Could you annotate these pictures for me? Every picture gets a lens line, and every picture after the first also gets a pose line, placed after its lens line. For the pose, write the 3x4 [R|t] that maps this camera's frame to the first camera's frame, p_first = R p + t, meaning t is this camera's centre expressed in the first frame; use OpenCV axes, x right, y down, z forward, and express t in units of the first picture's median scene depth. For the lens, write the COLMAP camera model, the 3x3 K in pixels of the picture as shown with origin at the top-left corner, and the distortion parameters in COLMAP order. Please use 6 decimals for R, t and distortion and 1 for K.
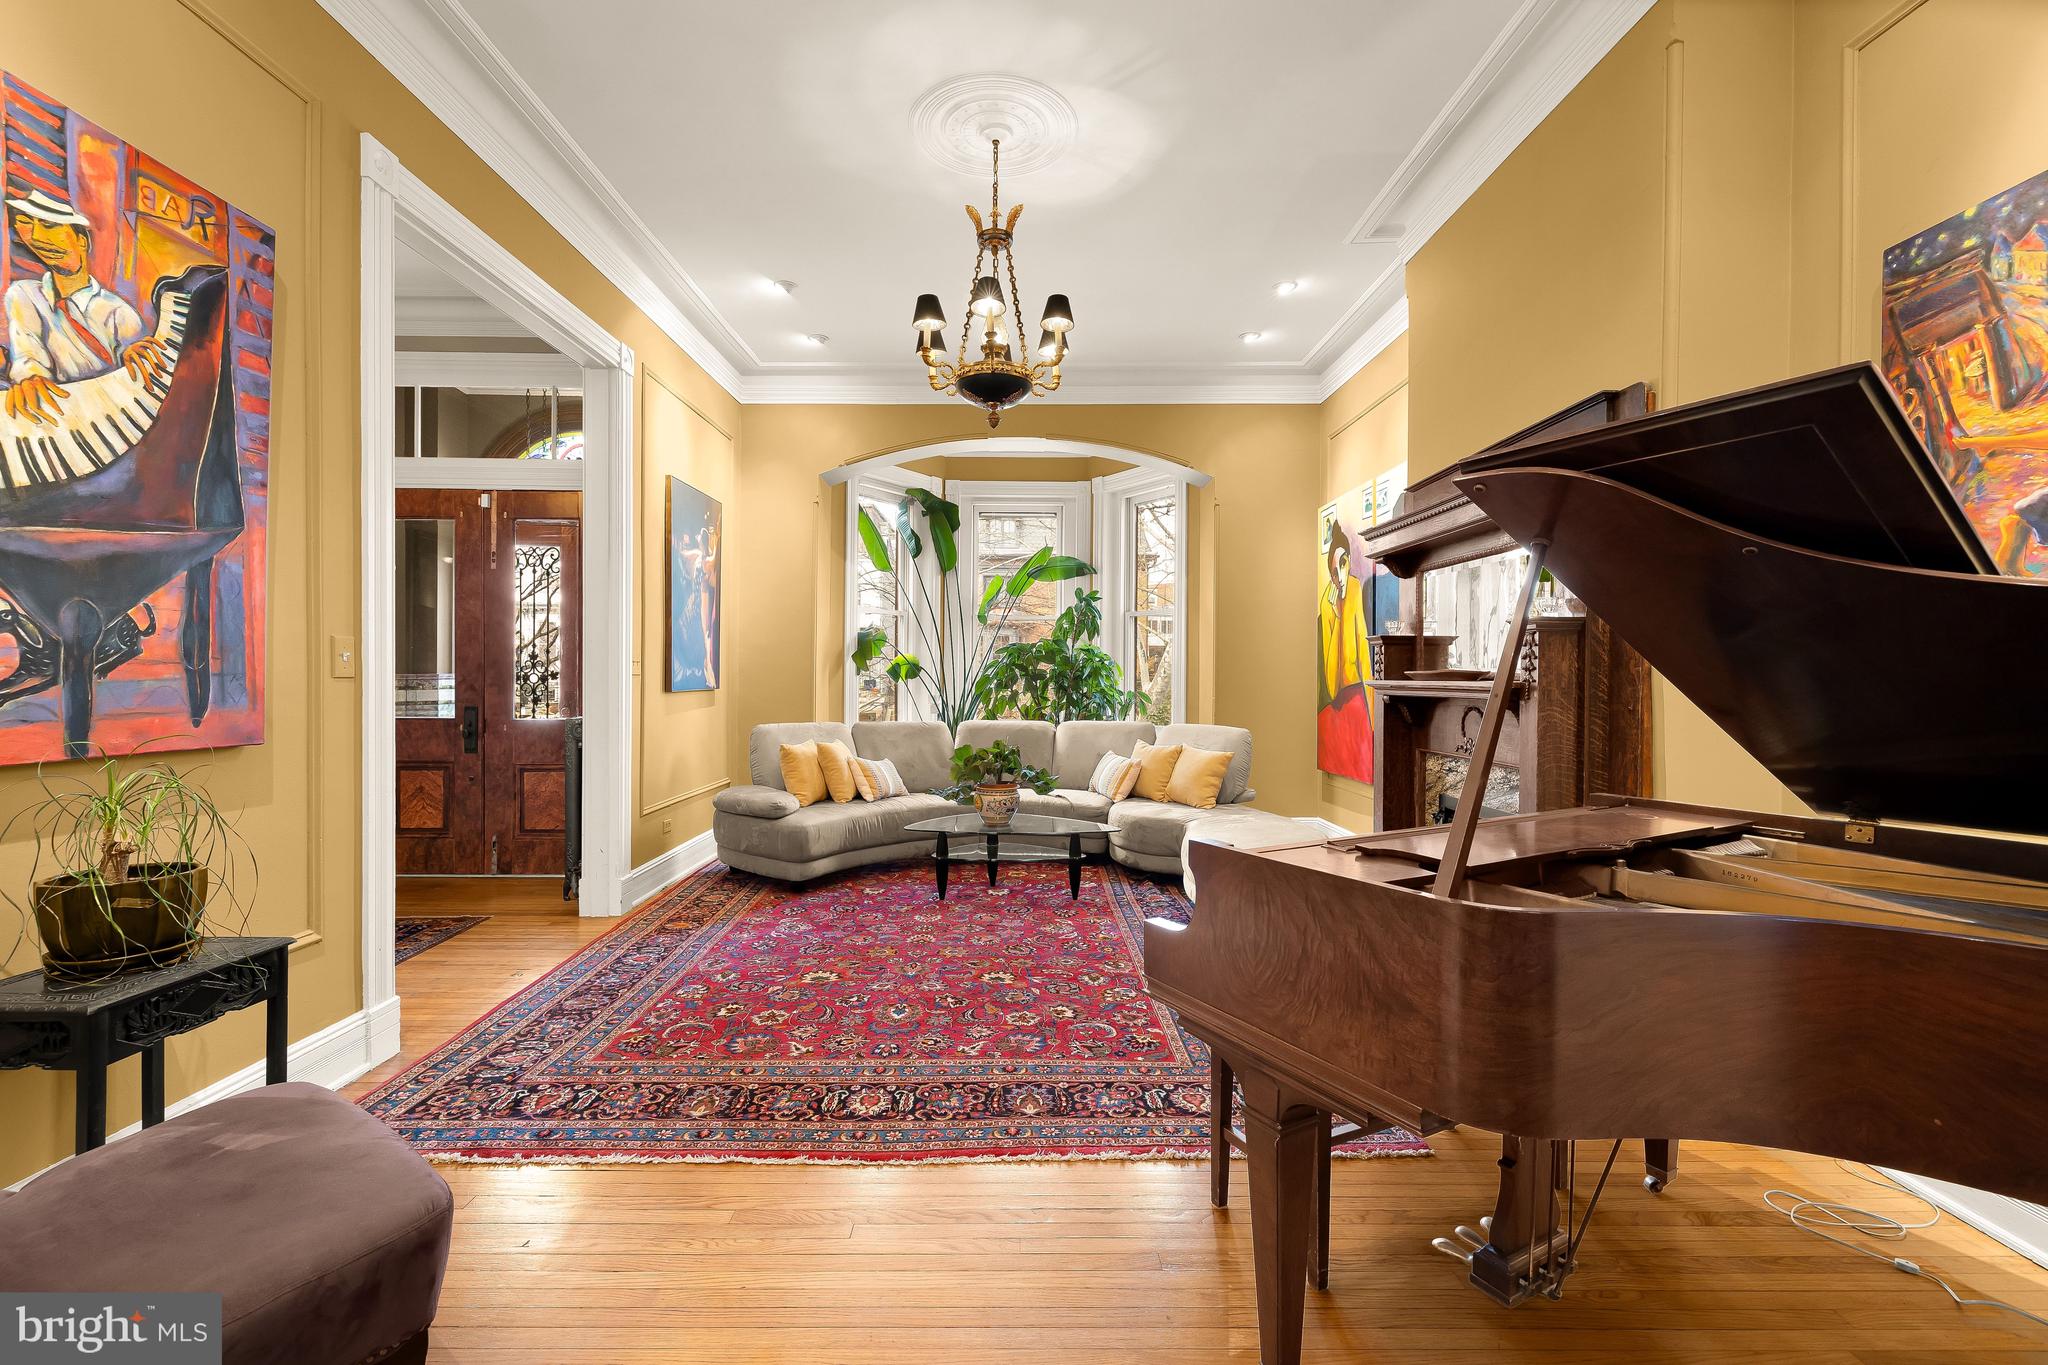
lens RADIAL K [[856.5, 0, 1011.5], [0, 856.5, 682.4], [0, 0, 1]] dist [-0.000256, -0.000033]
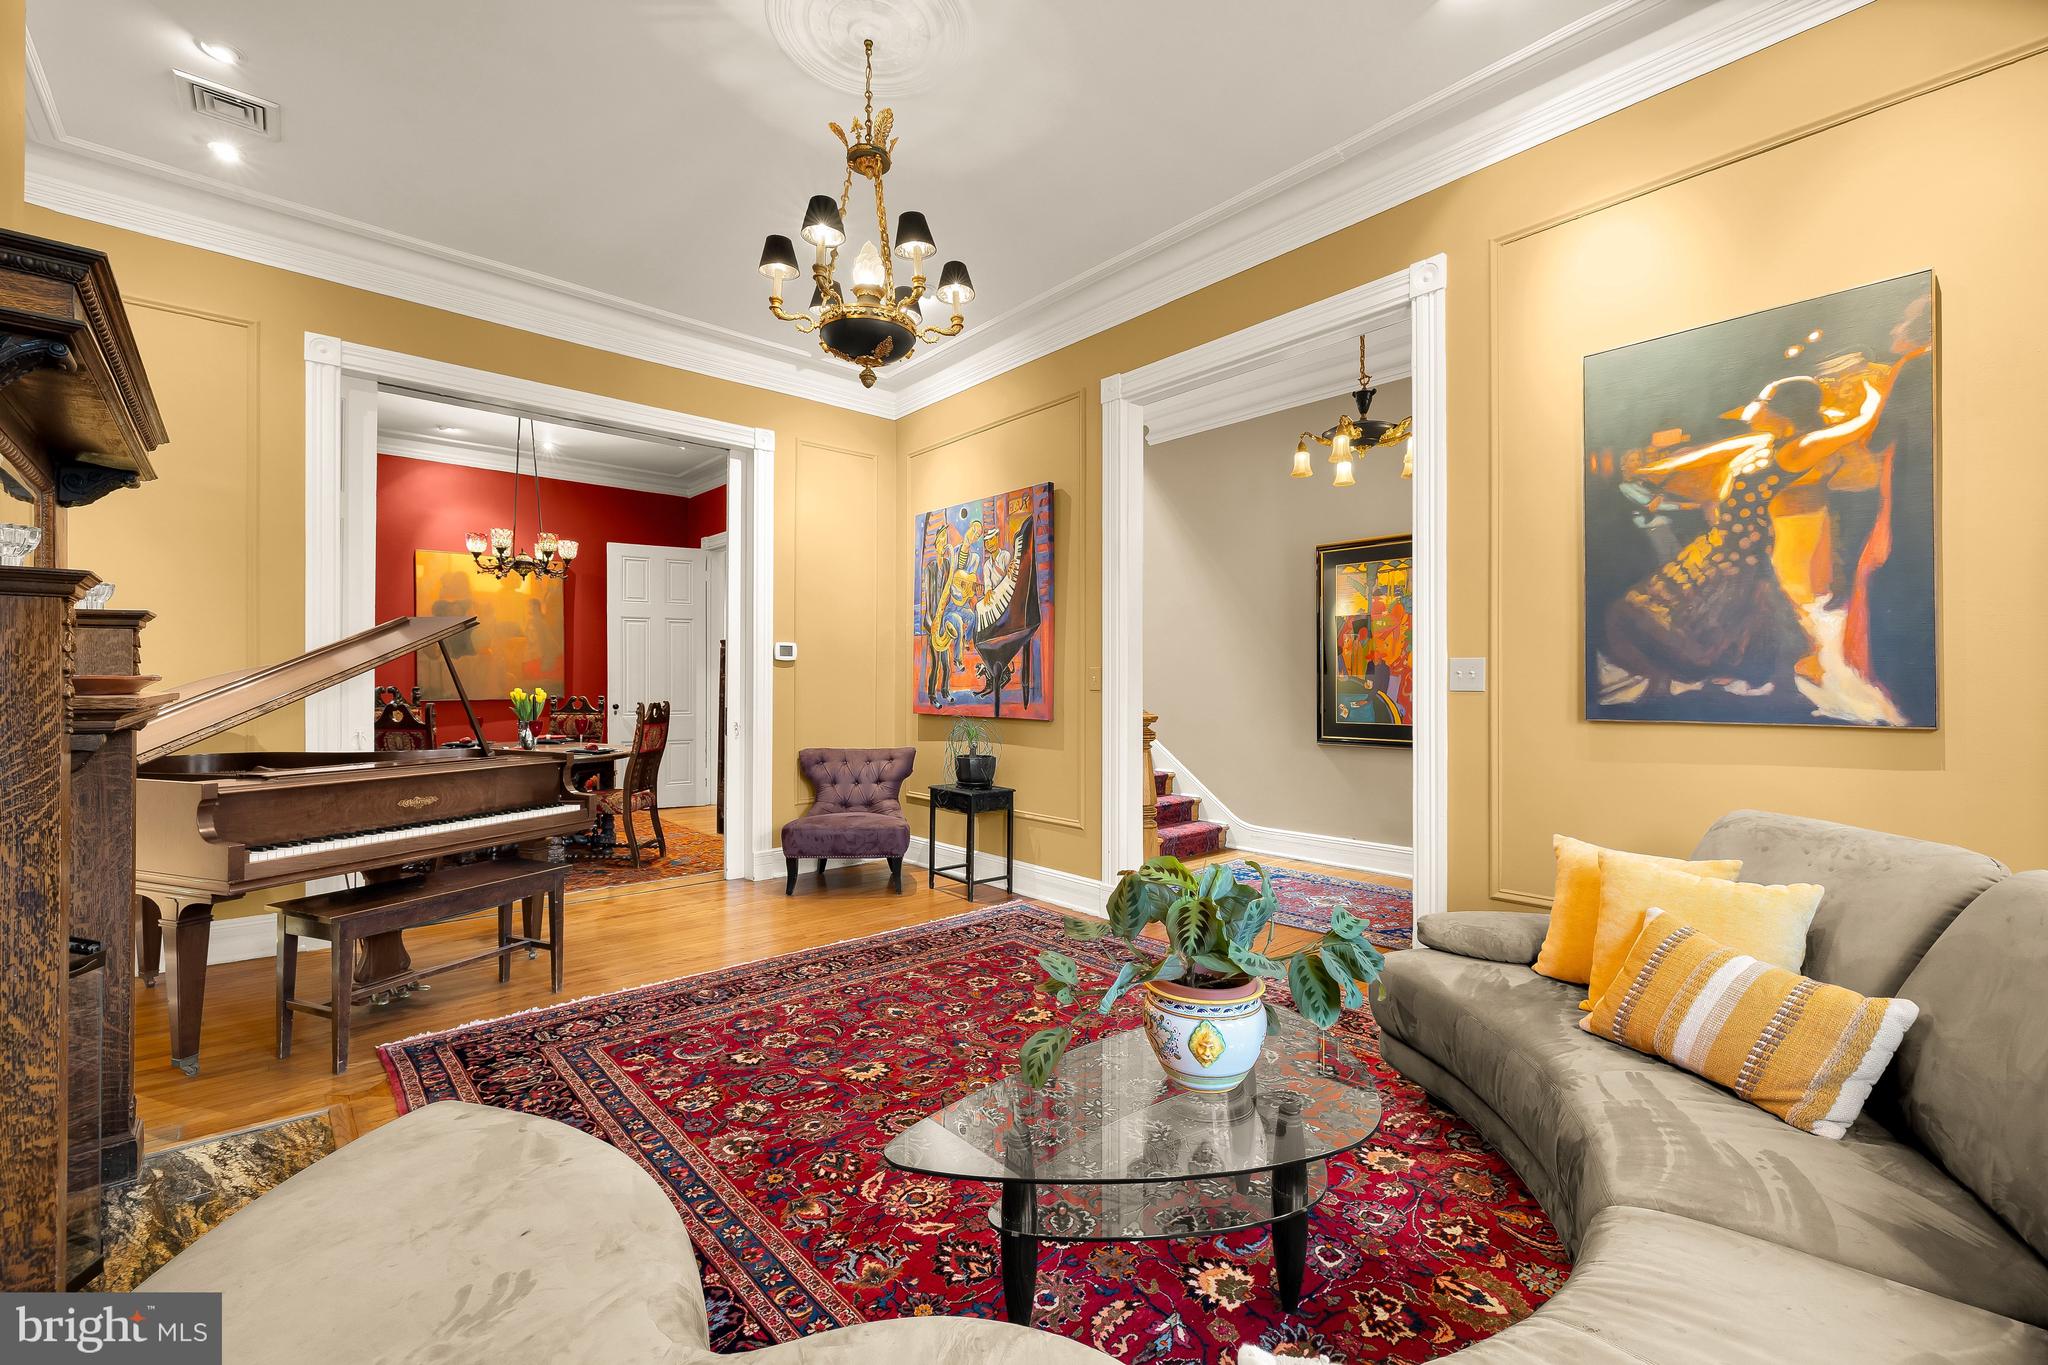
lens RADIAL K [[856.5, 0, 1022.3], [0, 856.5, 686.0], [0, 0, 1]] dist [-0.000256, -0.000033]
pose [[-0.742842, -0.006776, -0.669433, 0.383010], [-0.011889, 0.999925, 0.003071, -0.013085], [0.669362, 0.010240, -0.742866, 1.575503]]
